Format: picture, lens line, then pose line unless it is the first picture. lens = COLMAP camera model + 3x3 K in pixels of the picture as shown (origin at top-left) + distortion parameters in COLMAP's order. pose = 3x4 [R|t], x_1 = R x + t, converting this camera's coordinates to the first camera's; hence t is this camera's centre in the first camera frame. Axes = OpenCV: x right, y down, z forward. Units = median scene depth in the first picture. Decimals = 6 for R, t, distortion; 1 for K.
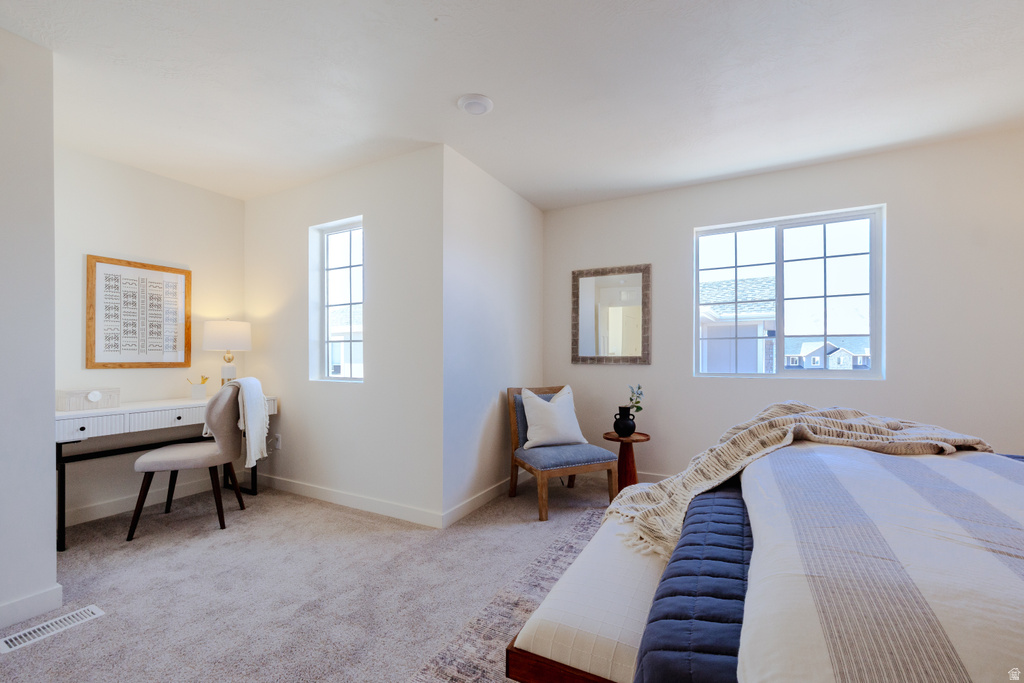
lens RADIAL K [[435.2, 0, 511.8], [0, 435.2, 356.7], [0, 0, 1]] dist [-0.001119, -0.000077]
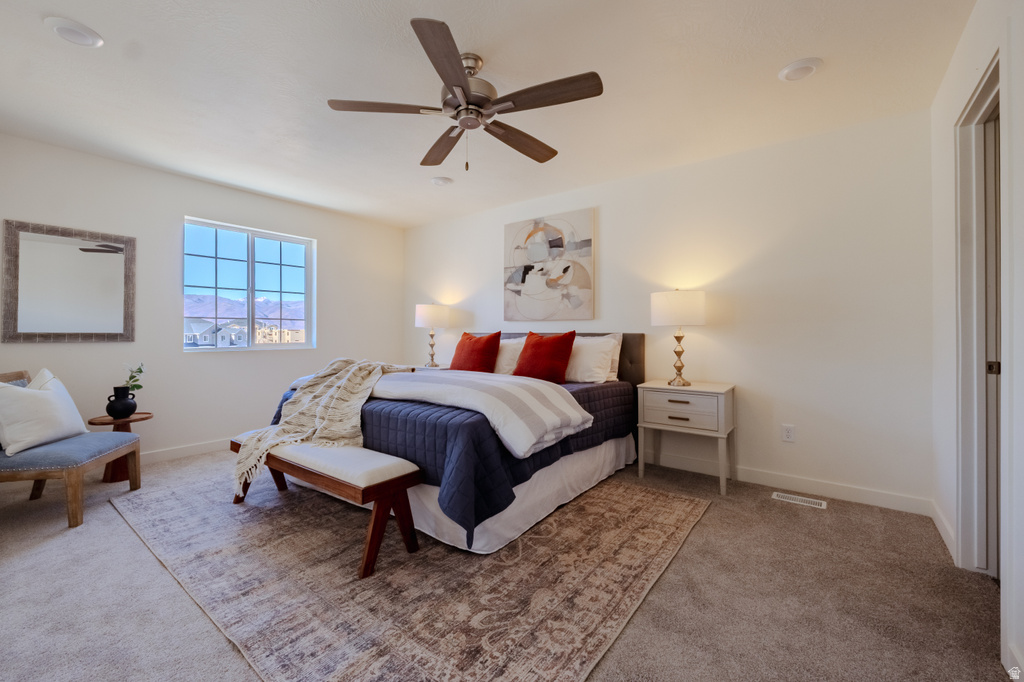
lens RADIAL K [[429.1, 0, 511.5], [0, 429.1, 329.3], [0, 0, 1]] dist [-0.000640, -0.000058]
pose [[0.147999, 0.014014, 0.988888, -1.538568], [0.003560, 0.999886, -0.014702, 0.023544], [-0.988981, 0.005696, 0.147932, 0.095079]]
